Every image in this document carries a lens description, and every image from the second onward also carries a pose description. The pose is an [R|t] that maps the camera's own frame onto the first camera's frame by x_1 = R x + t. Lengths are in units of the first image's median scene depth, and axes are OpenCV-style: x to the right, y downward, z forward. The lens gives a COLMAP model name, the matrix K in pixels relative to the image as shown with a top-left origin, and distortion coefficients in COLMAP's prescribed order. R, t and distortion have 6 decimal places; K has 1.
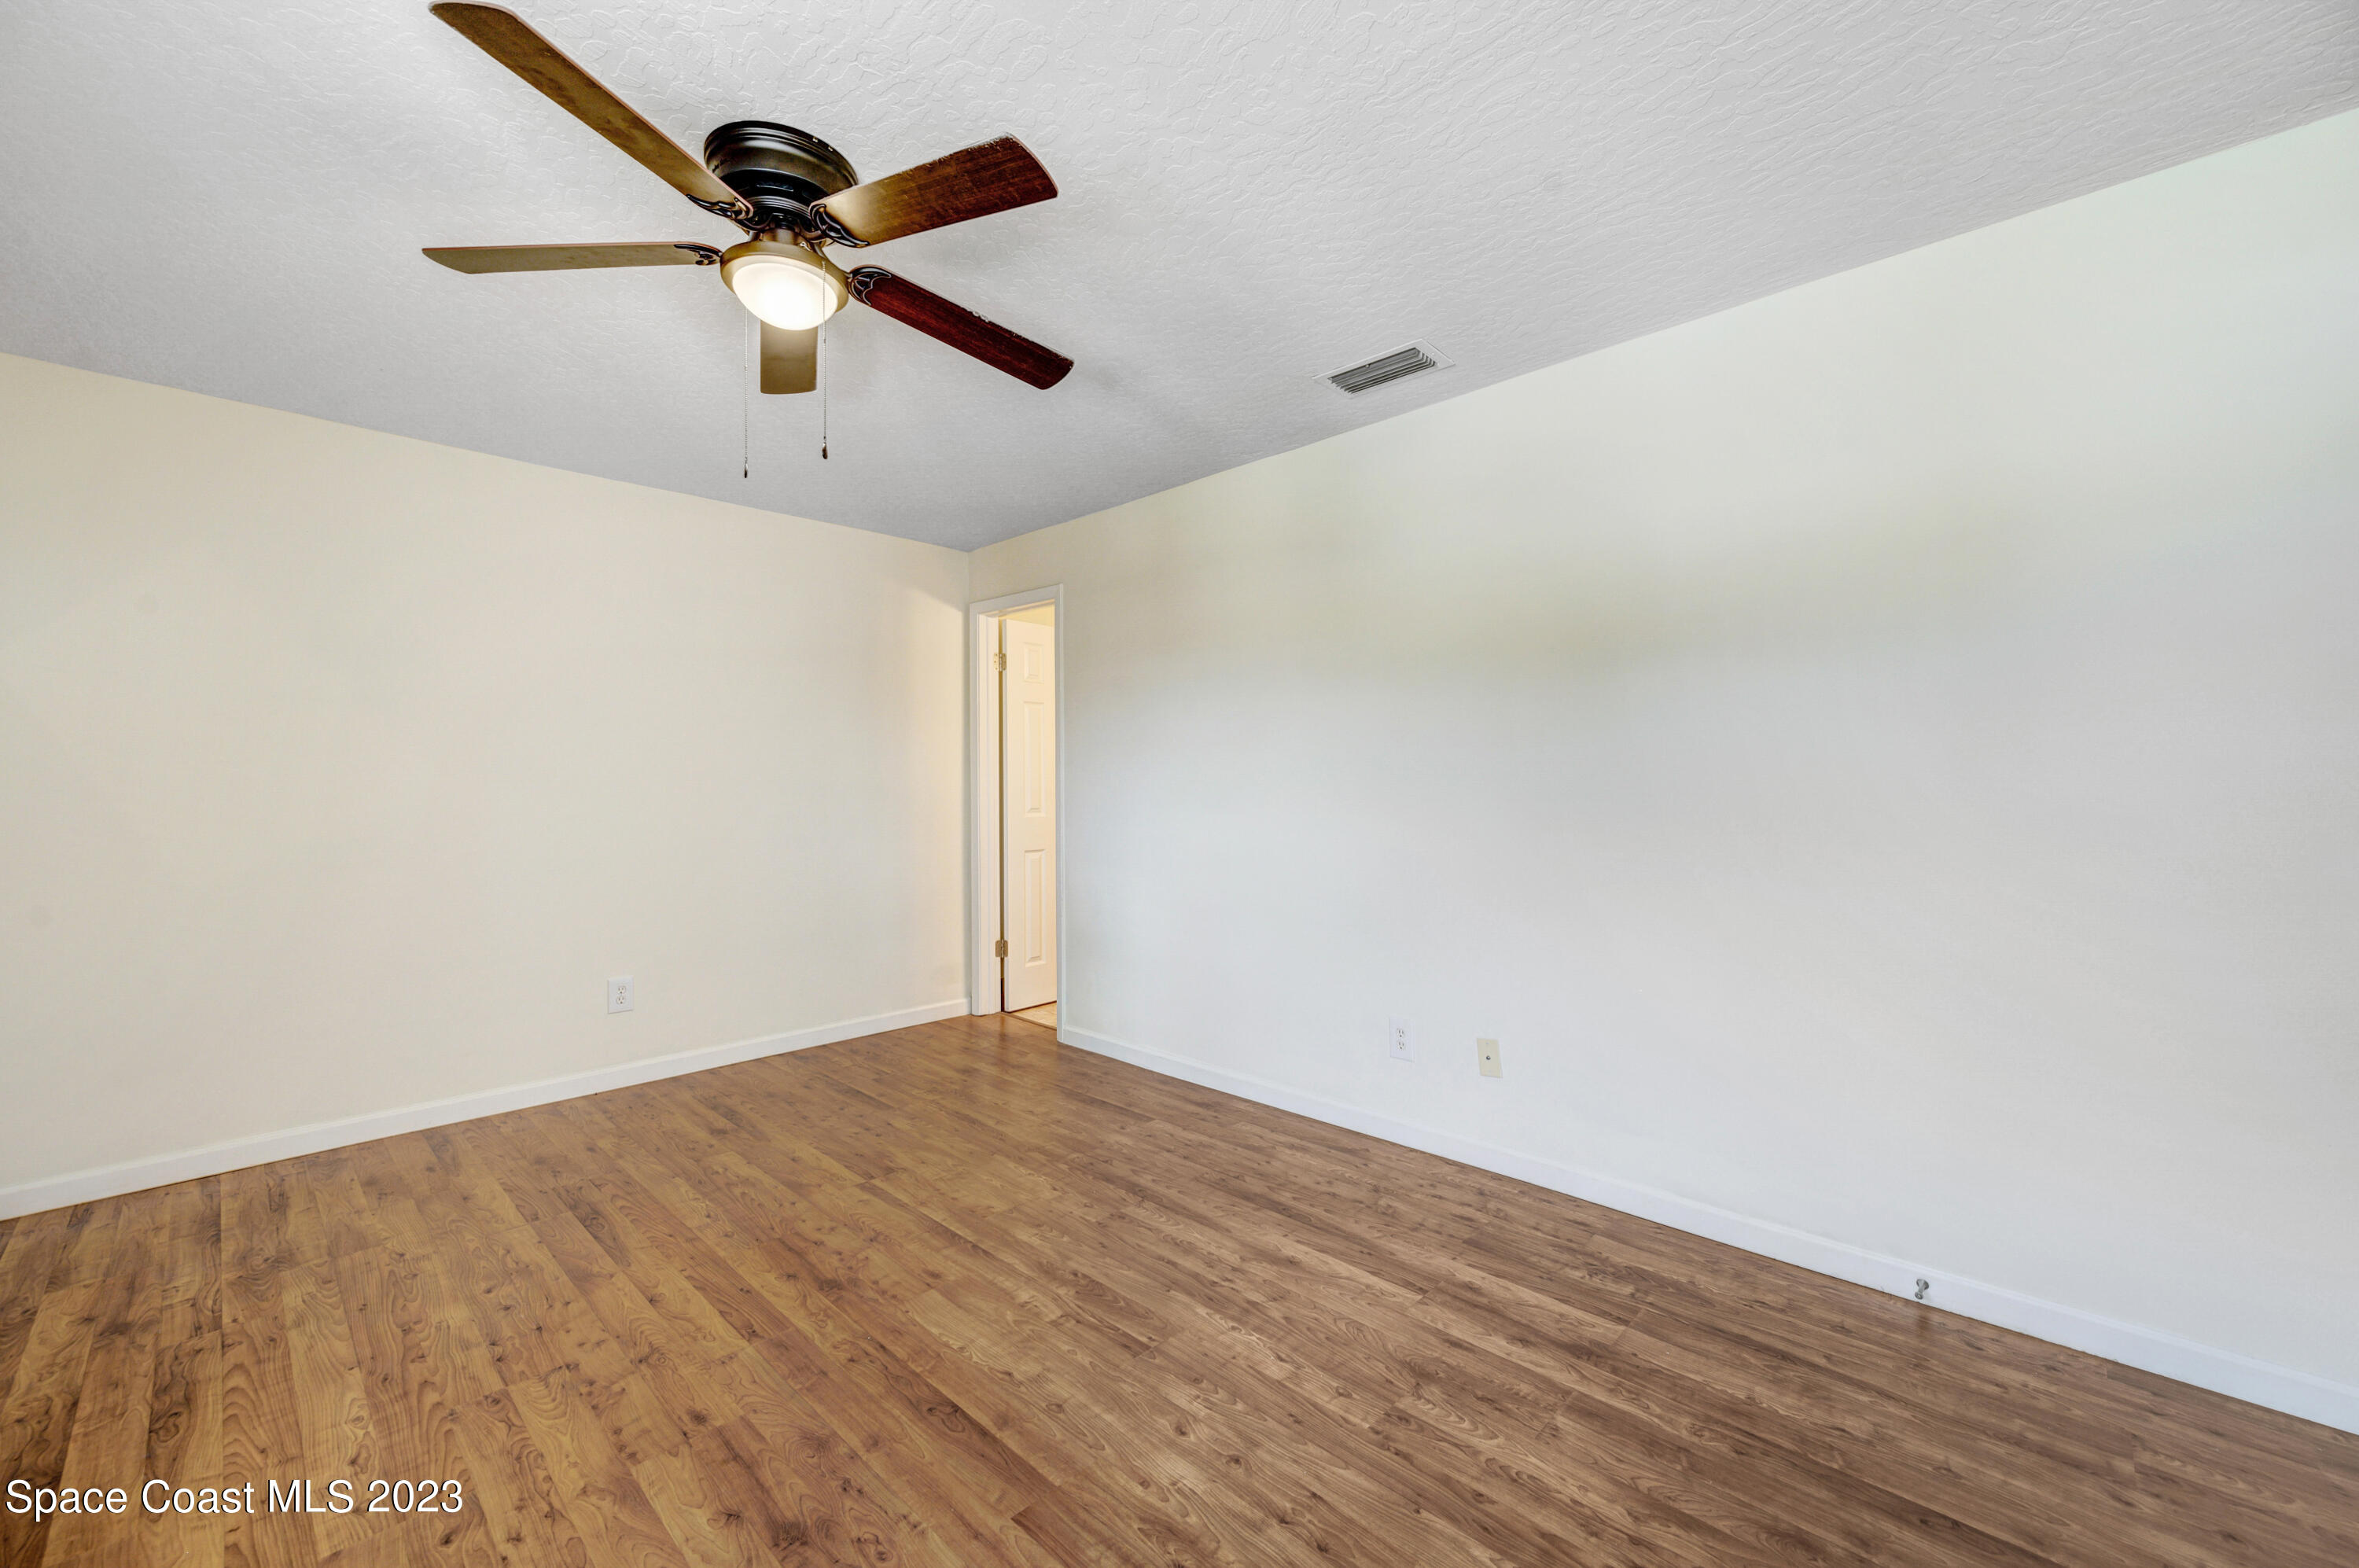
lens RADIAL K [[938.8, 0, 1182.1], [0, 938.8, 777.1], [0, 0, 1]] dist [-0.000114, -0.000235]
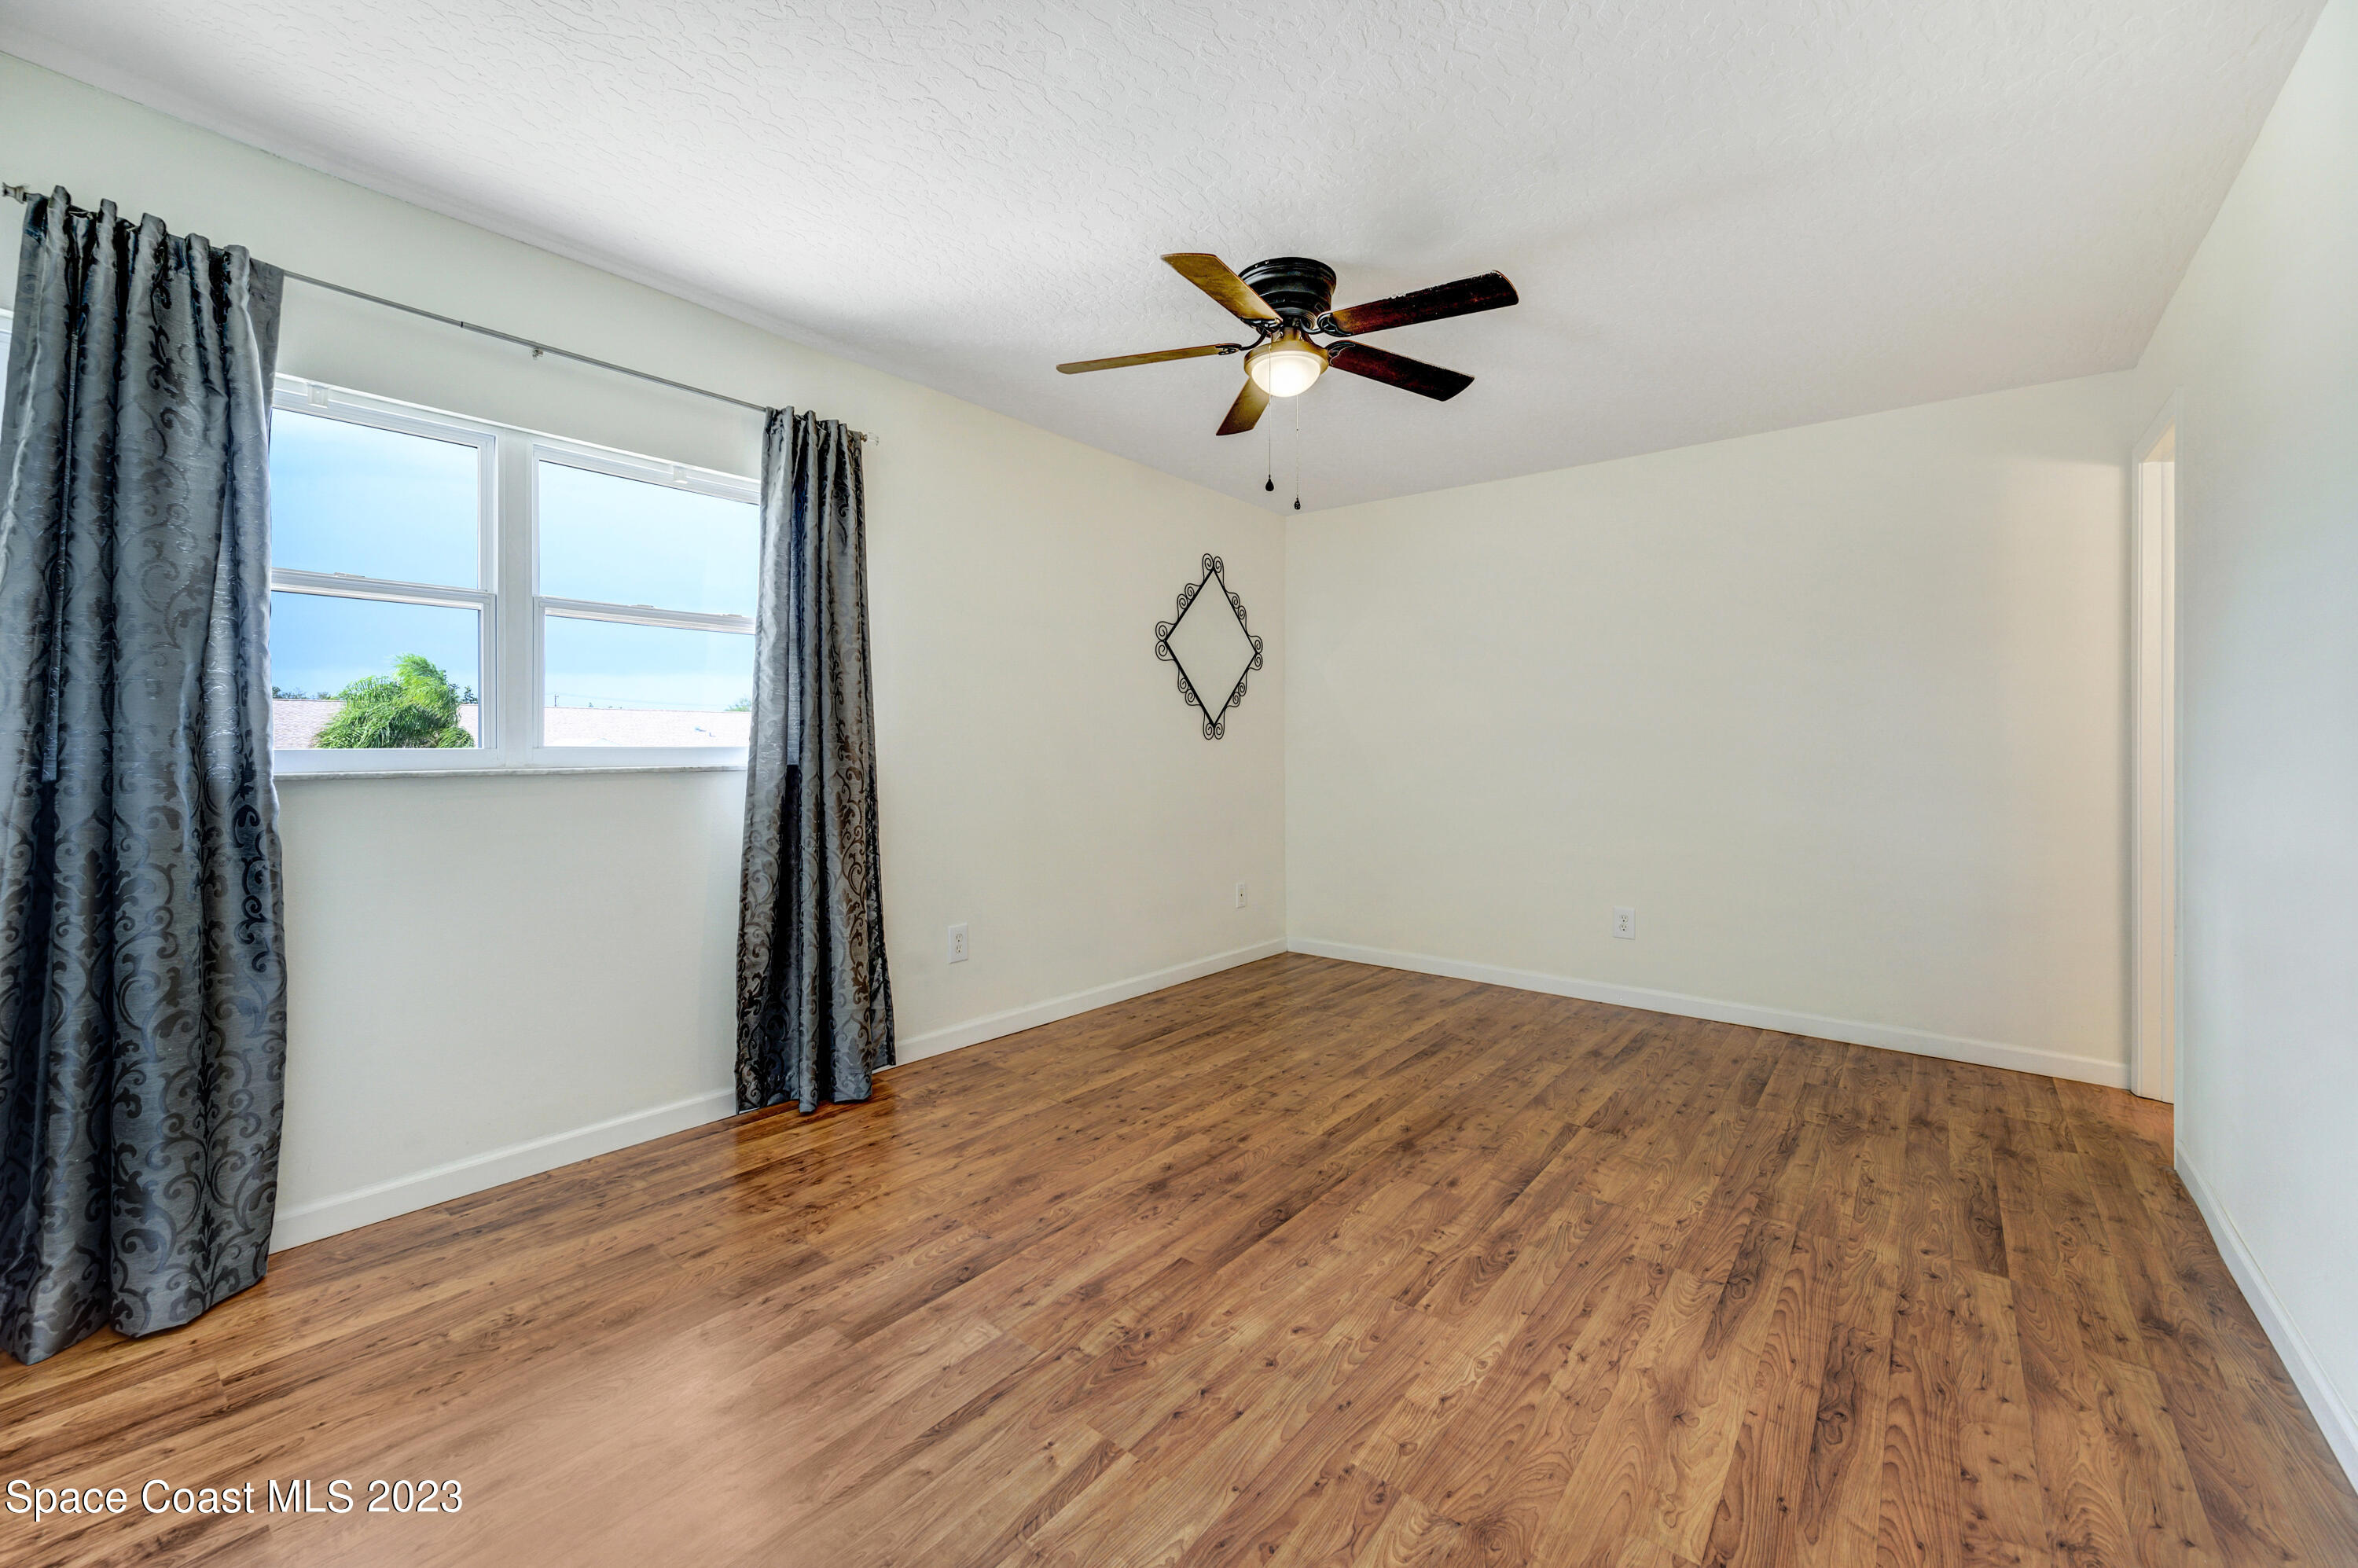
lens RADIAL K [[938.3, 0, 1181.6], [0, 938.3, 777.1], [0, 0, 1]] dist [-0.000114, -0.000235]
pose [[0.084229, 0.041933, -0.995564, 0.721185], [0.005201, 0.999082, 0.042521, -0.005343], [0.996433, -0.008760, 0.083933, 0.521952]]
